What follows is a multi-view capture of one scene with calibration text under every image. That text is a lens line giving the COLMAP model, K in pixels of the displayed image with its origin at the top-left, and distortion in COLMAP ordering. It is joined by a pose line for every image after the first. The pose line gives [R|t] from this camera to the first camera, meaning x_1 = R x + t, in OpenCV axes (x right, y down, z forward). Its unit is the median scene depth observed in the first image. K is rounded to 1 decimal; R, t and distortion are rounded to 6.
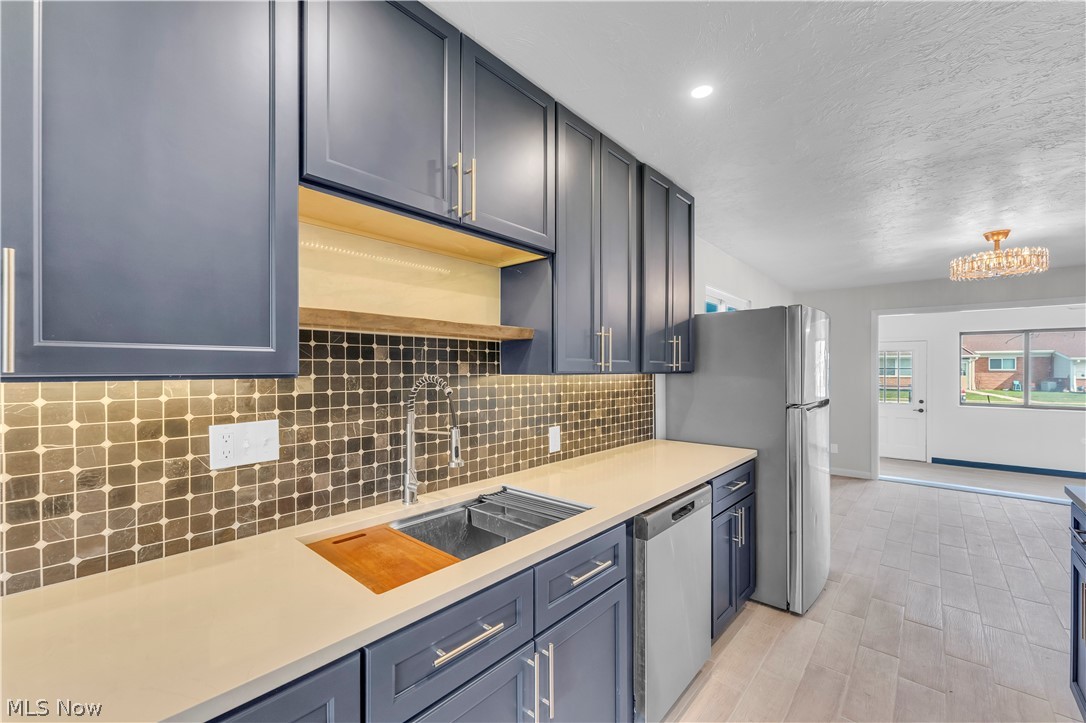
lens RADIAL K [[439.8, 0, 536.0], [0, 439.8, 369.5], [0, 0, 1]] dist [-0.001400, 0.000011]
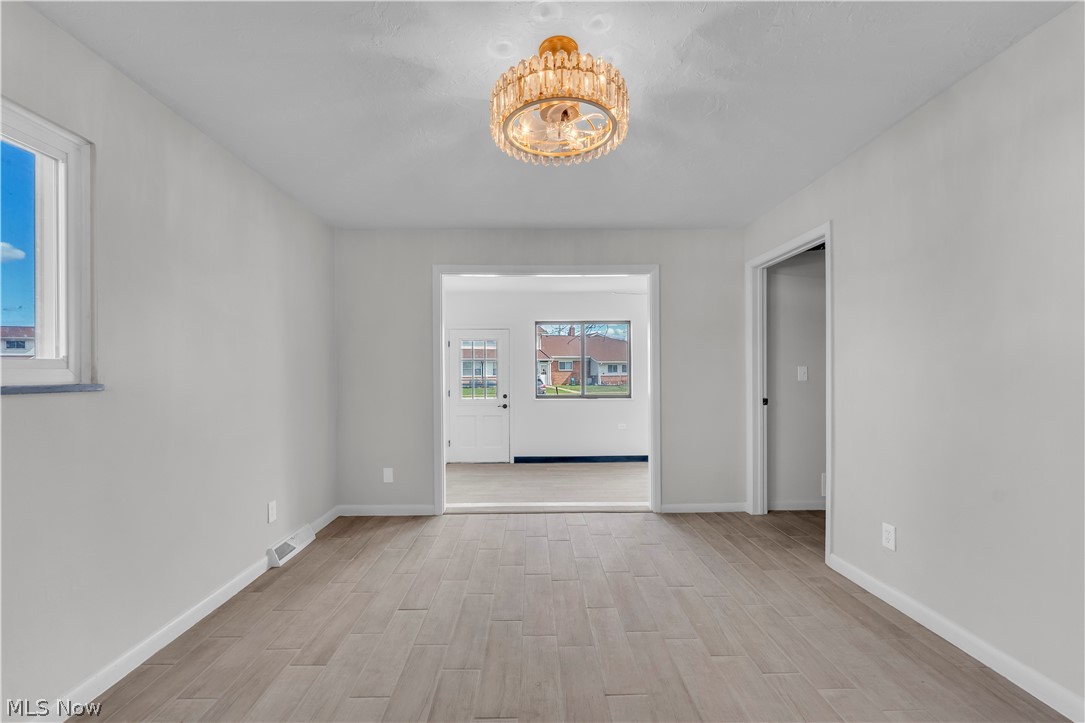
lens RADIAL K [[439.4, 0, 523.6], [0, 439.4, 369.1], [0, 0, 1]] dist [-0.001400, 0.000011]
pose [[0.751598, -0.002504, 0.659617, 1.200129], [0.008852, 0.999941, -0.006290, 0.089133], [-0.659562, 0.010566, 0.751576, 1.141787]]
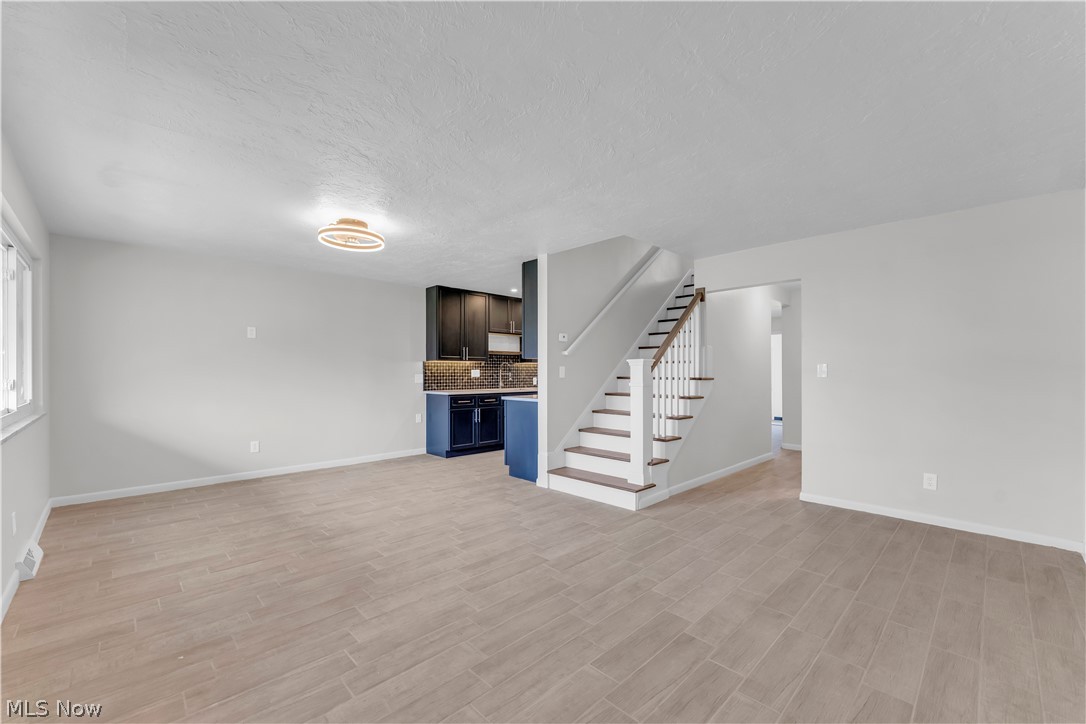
lens RADIAL K [[439.8, 0, 536.6], [0, 439.8, 372.2], [0, 0, 1]] dist [-0.001400, 0.000011]
pose [[0.997713, -0.001394, -0.067581, 0.337264], [0.001410, 0.999999, 0.000194, 0.096410], [0.067581, -0.000289, 0.997714, -2.959637]]
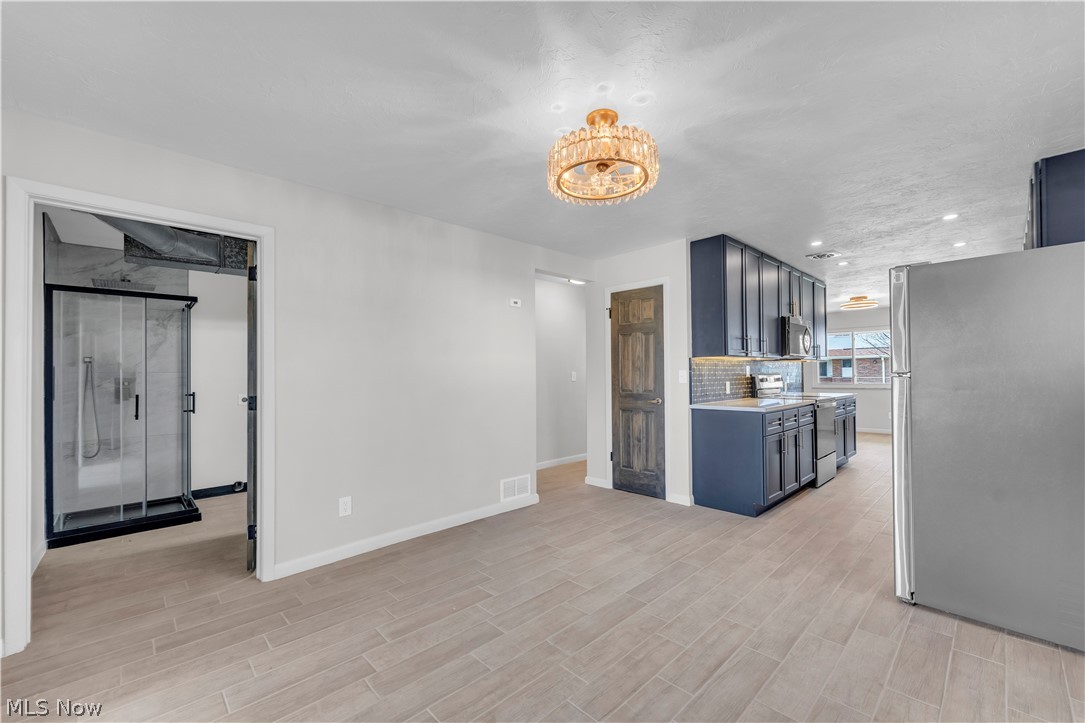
lens RADIAL K [[439.4, 0, 539.3], [0, 439.4, 369.4], [0, 0, 1]] dist [-0.001400, 0.000011]
pose [[-0.996677, 0.008907, 0.080964, 1.898315], [0.008462, 0.999947, -0.005837, 0.077057], [-0.081012, -0.005132, -0.996700, 2.827315]]
